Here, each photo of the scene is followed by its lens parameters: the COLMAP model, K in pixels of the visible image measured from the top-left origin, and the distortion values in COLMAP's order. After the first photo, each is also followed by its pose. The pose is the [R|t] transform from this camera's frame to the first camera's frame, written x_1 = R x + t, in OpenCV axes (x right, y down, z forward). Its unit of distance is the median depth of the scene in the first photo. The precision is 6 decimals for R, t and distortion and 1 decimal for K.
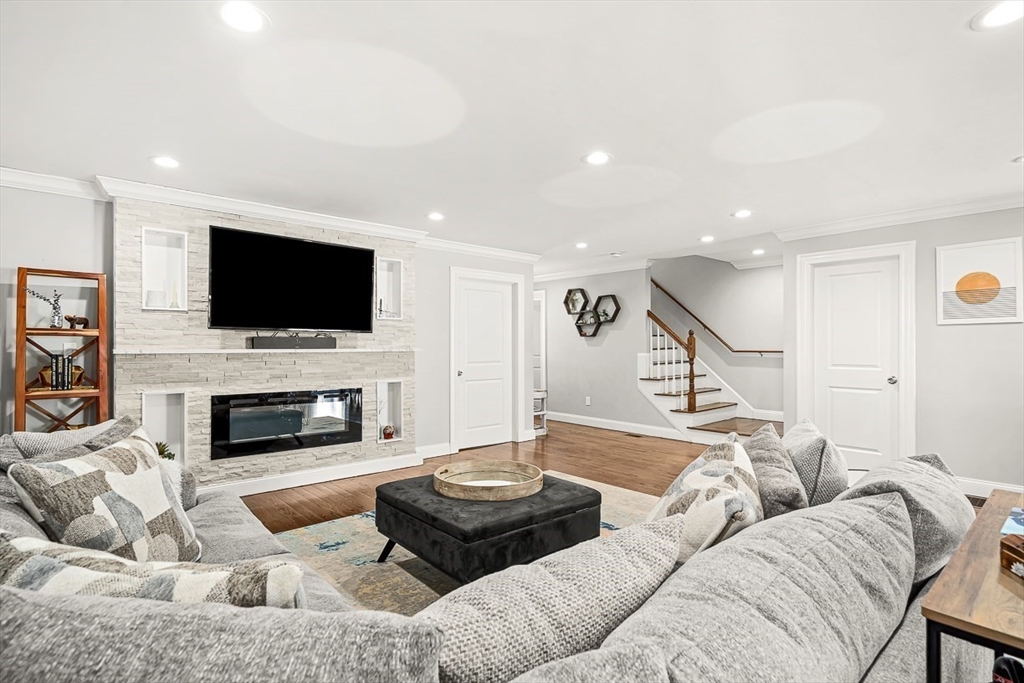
lens RADIAL K [[500.4, 0, 508.4], [0, 500.4, 344.6], [0, 0, 1]] dist [0.005402, 0.000389]
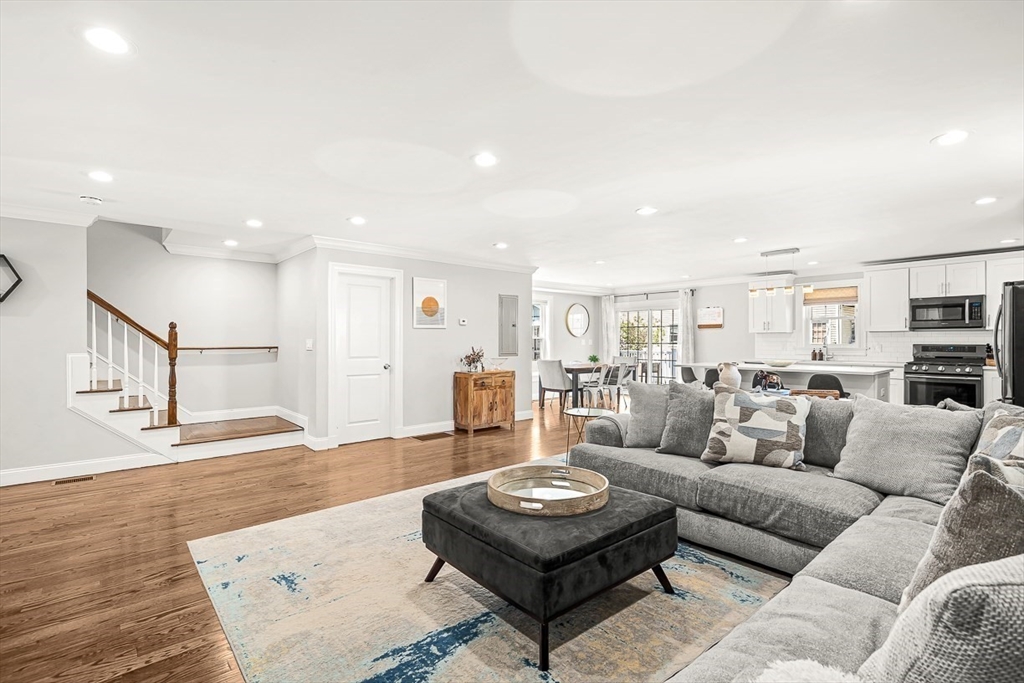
lens RADIAL K [[477.1, 0, 506.0], [0, 477.1, 342.7], [0, 0, 1]] dist [0.001425, 0.000183]
pose [[0.005526, -0.001189, 0.999984, -0.391512], [0.000355, 0.999999, 0.001187, 0.002107], [-0.999985, 0.000349, 0.005527, 0.465255]]
